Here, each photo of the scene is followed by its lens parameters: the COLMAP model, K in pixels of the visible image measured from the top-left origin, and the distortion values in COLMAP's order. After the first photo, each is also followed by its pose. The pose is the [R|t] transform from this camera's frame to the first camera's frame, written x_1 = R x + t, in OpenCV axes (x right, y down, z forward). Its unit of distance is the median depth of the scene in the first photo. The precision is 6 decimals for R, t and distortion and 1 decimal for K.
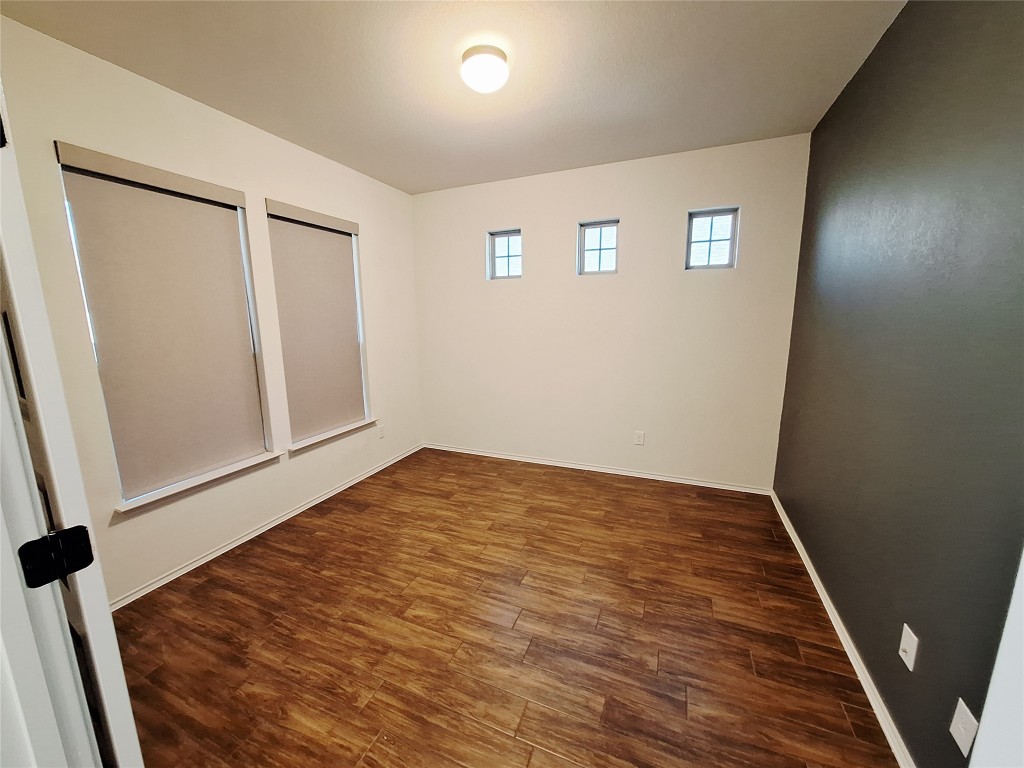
lens RADIAL K [[401.5, 0, 504.5], [0, 401.5, 384.2], [0, 0, 1]] dist [-0.001675, 0.000385]
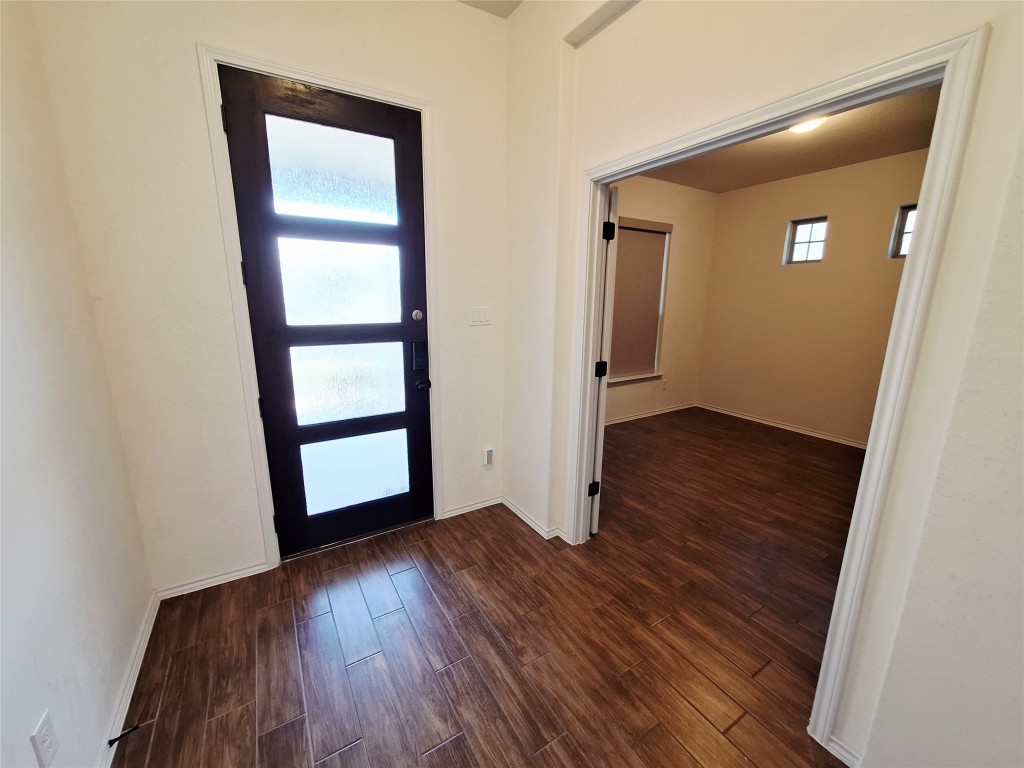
lens RADIAL K [[401.5, 0, 507.5], [0, 401.5, 377.9], [0, 0, 1]] dist [-0.001675, 0.000385]
pose [[0.810441, 0.137264, -0.569512, 0.022034], [-0.118126, 0.990484, 0.070628, 0.092372], [0.573787, 0.010035, 0.818943, -0.496487]]
